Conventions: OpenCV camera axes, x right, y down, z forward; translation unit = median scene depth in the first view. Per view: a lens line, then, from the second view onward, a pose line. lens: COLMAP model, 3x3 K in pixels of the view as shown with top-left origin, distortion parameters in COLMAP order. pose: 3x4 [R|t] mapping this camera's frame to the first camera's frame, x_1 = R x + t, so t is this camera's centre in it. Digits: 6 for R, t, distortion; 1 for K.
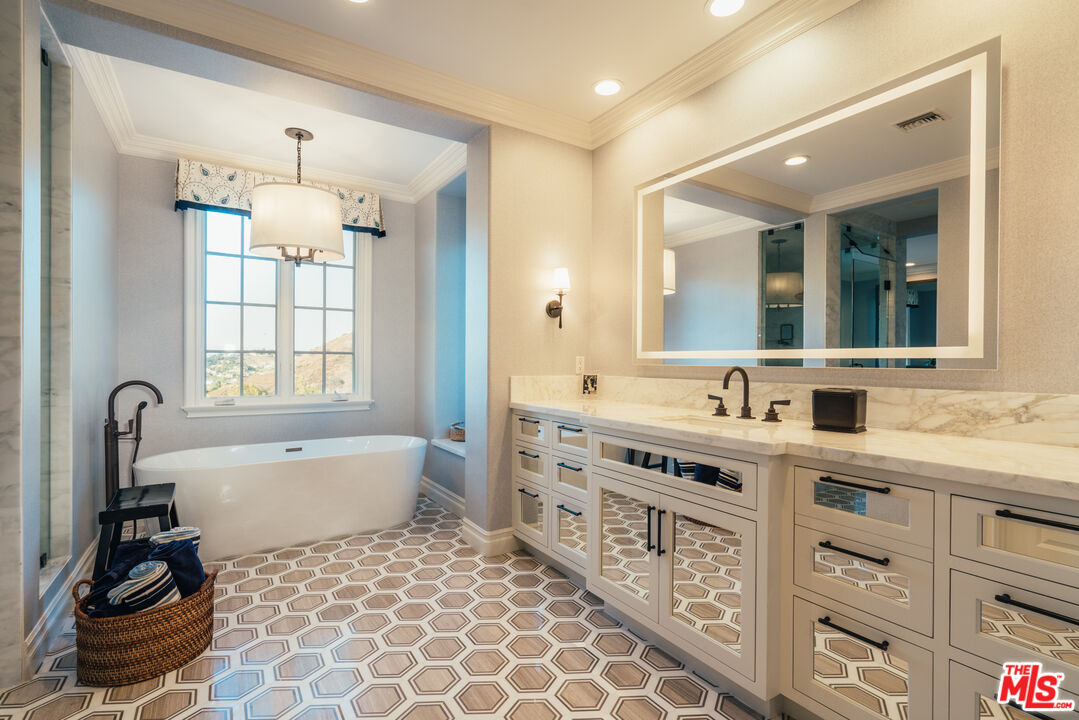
lens RADIAL K [[490.1, 0, 542.1], [0, 490.1, 363.4], [0, 0, 1]] dist [0.003050, -0.000029]
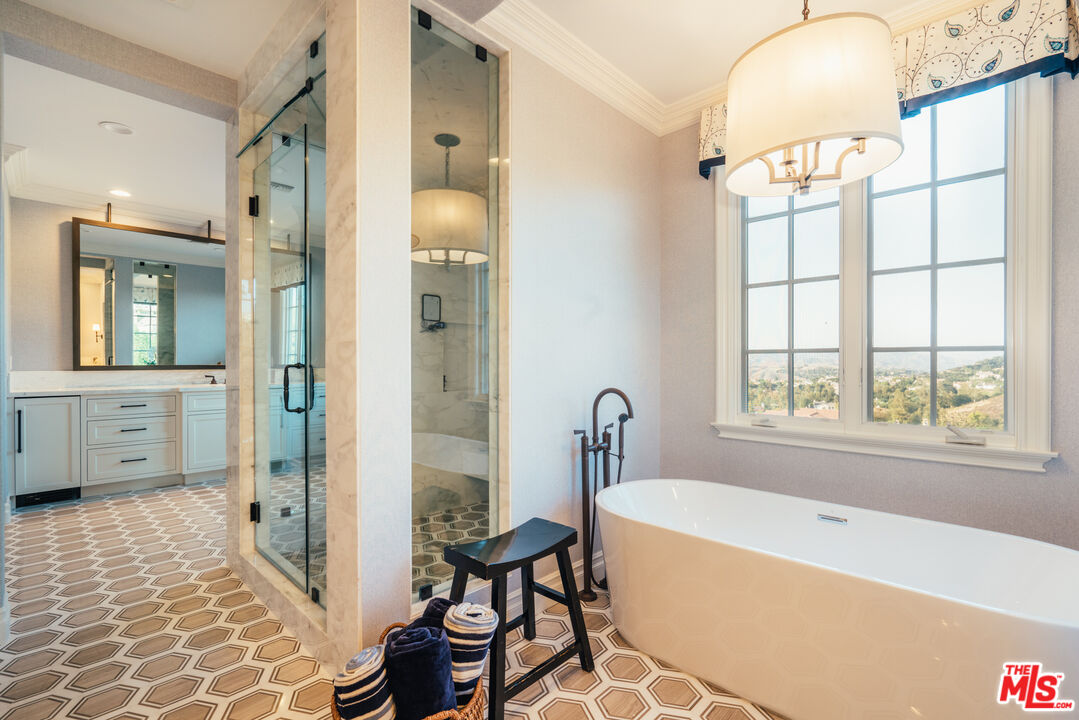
lens RADIAL K [[490.1, 0, 542.1], [0, 490.1, 363.4], [0, 0, 1]] dist [0.003050, -0.000029]
pose [[0.227570, -0.003780, -0.973754, -0.024278], [-0.000730, 0.999992, -0.004053, -0.003512], [0.973761, 0.001633, 0.227566, 0.549214]]
